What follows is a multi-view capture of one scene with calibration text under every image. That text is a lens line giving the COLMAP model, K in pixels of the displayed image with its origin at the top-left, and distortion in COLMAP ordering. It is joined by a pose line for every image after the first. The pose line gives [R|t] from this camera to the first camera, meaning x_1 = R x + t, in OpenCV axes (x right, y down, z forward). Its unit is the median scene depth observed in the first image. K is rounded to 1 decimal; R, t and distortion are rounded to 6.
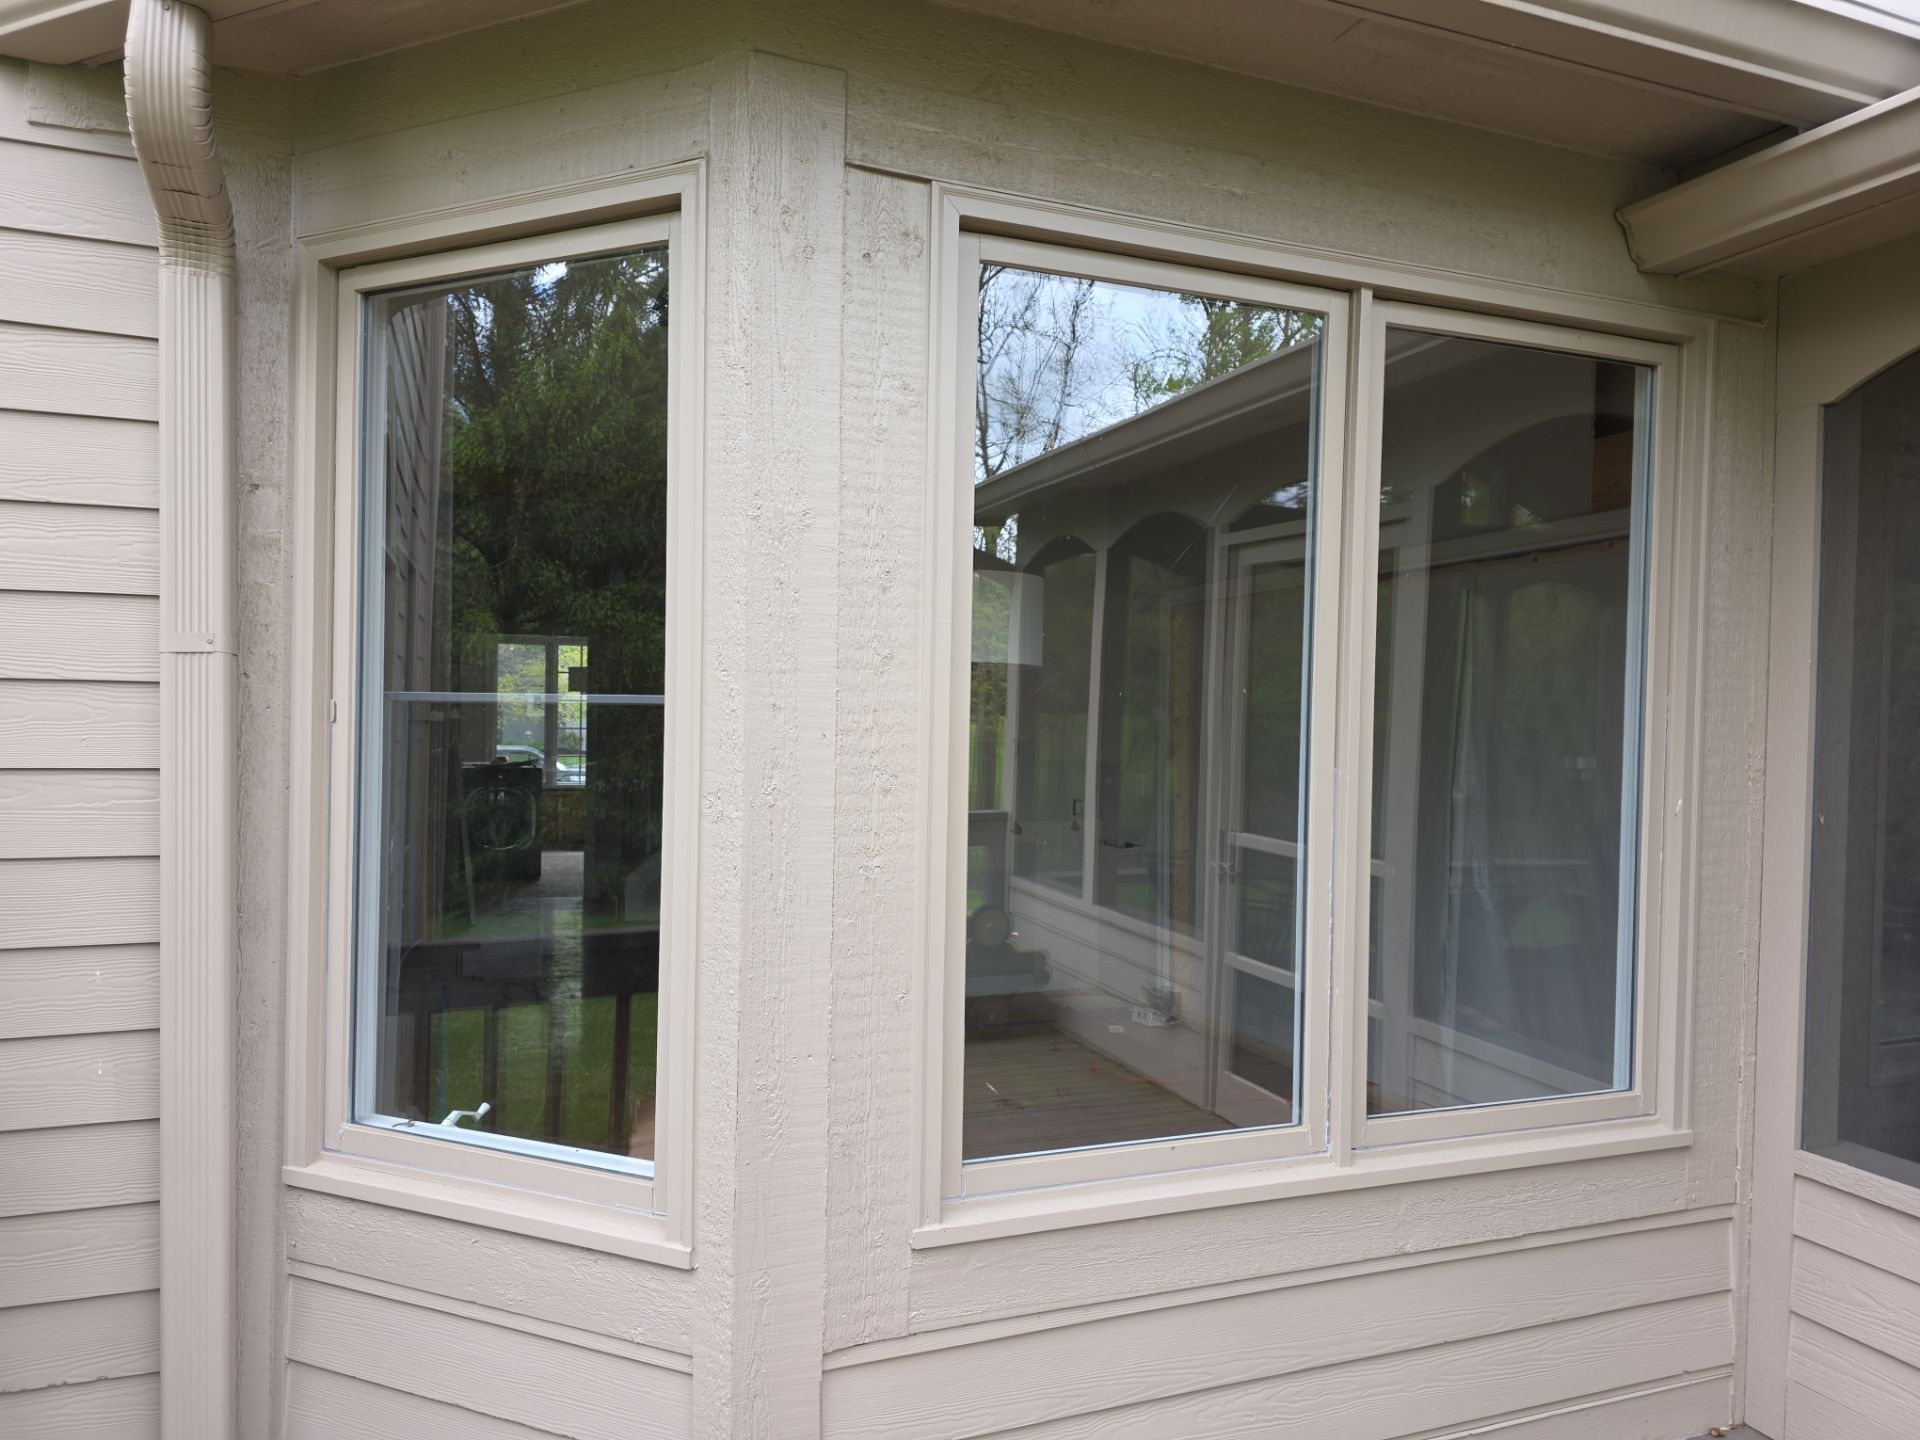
lens RADIAL K [[1281.1, 0, 953.0], [0, 1281.1, 714.1], [0, 0, 1]] dist [0.030097, -0.028358]
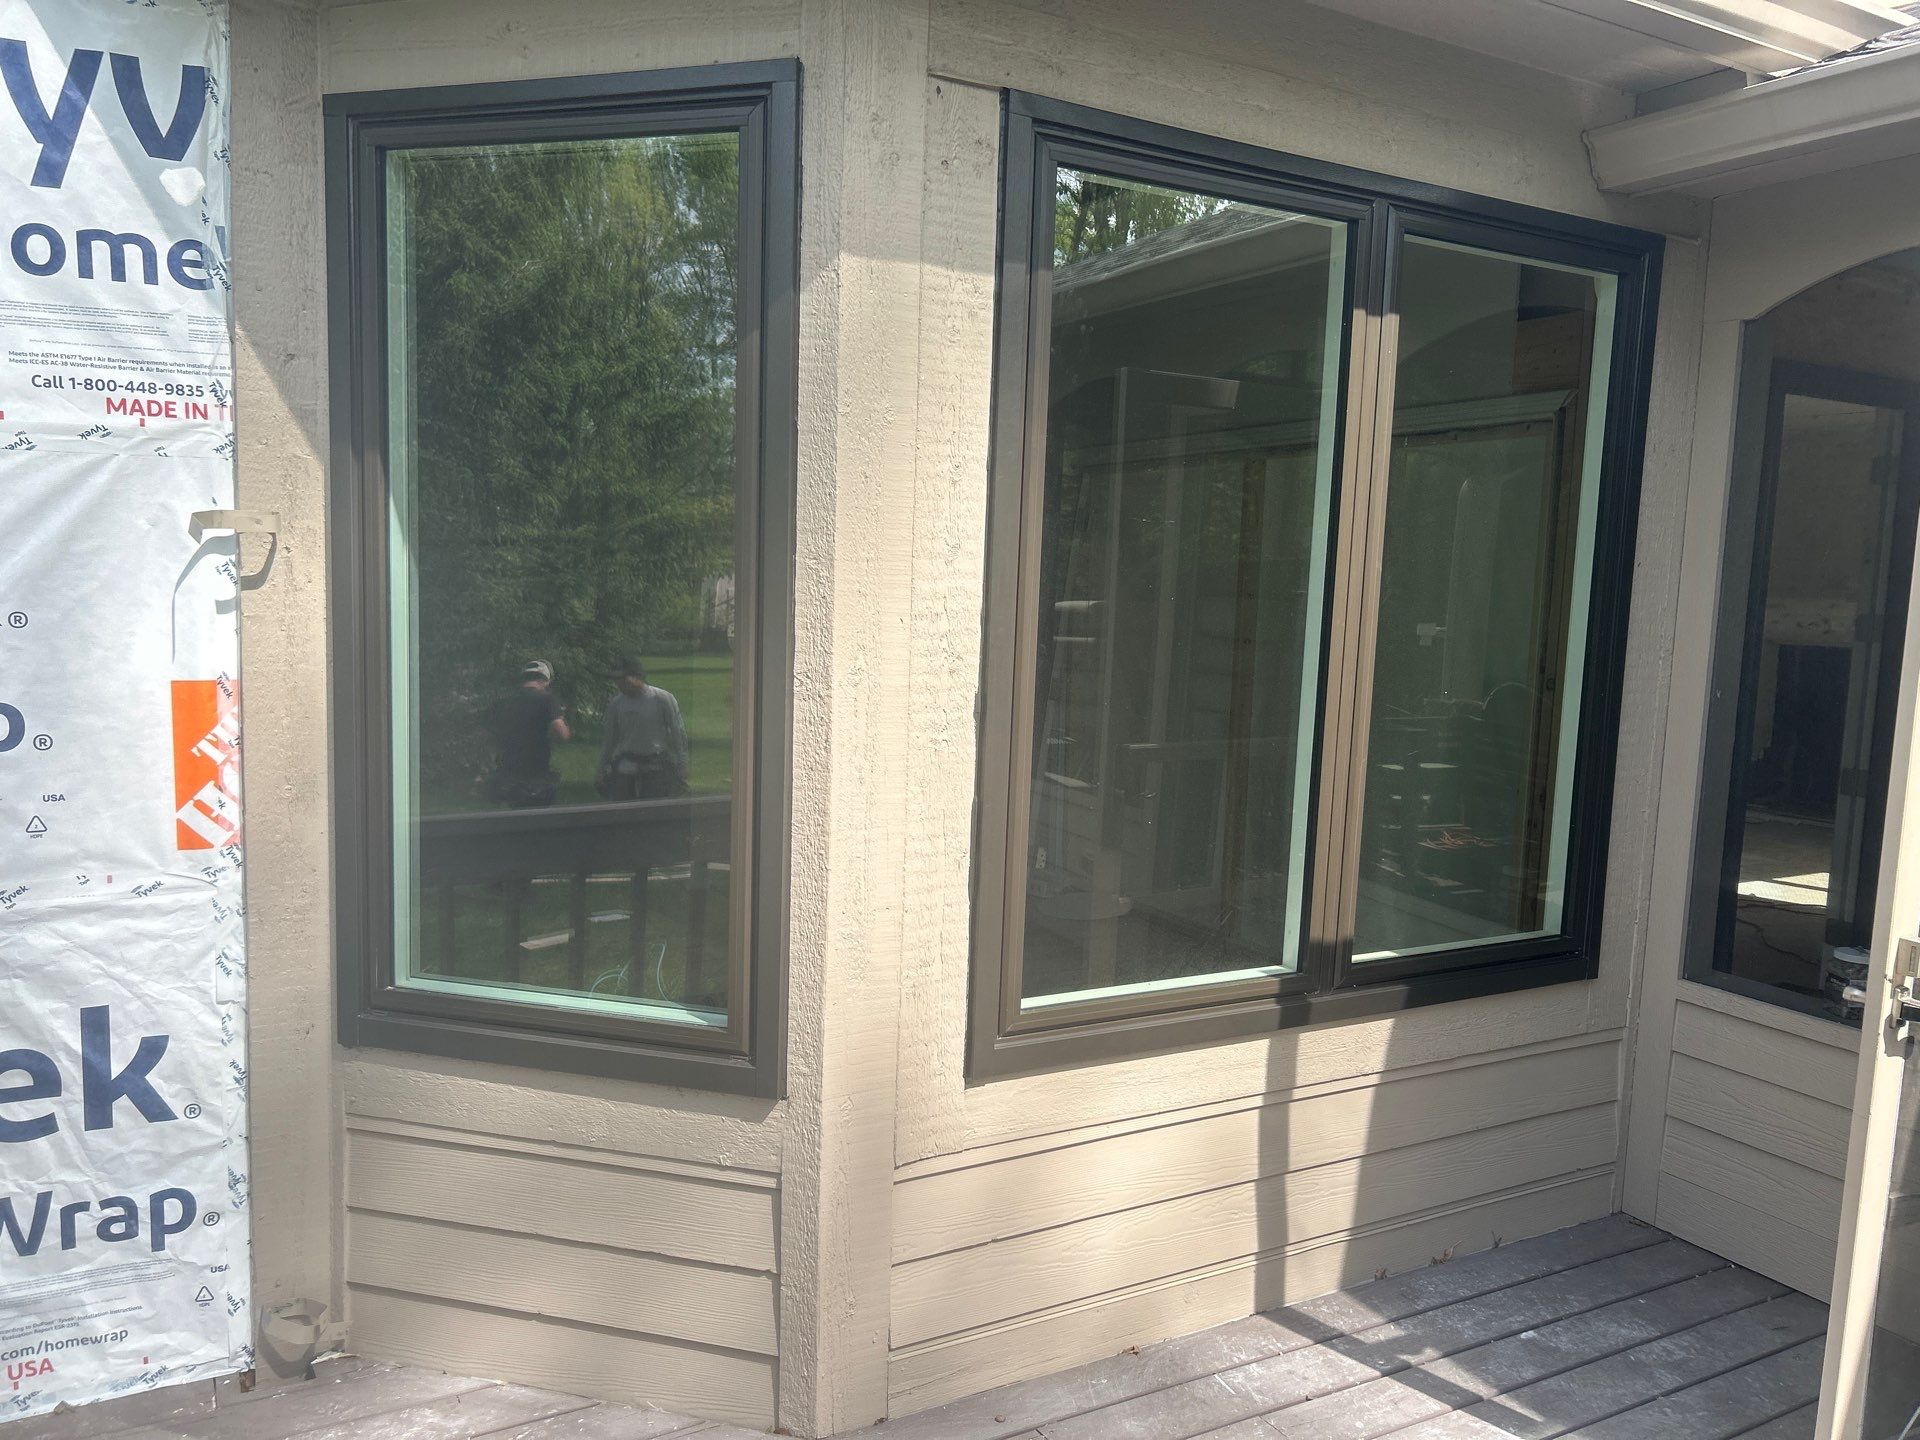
lens RADIAL K [[1445.9, 0, 961.2], [0, 1445.9, 718.6], [0, 0, 1]] dist [-0.005760, -0.000788]
pose [[0.990203, -0.000551, 0.139636, -0.216686], [-0.013959, 0.994592, 0.102915, -0.025768], [-0.138937, -0.103856, 0.984840, -0.212157]]
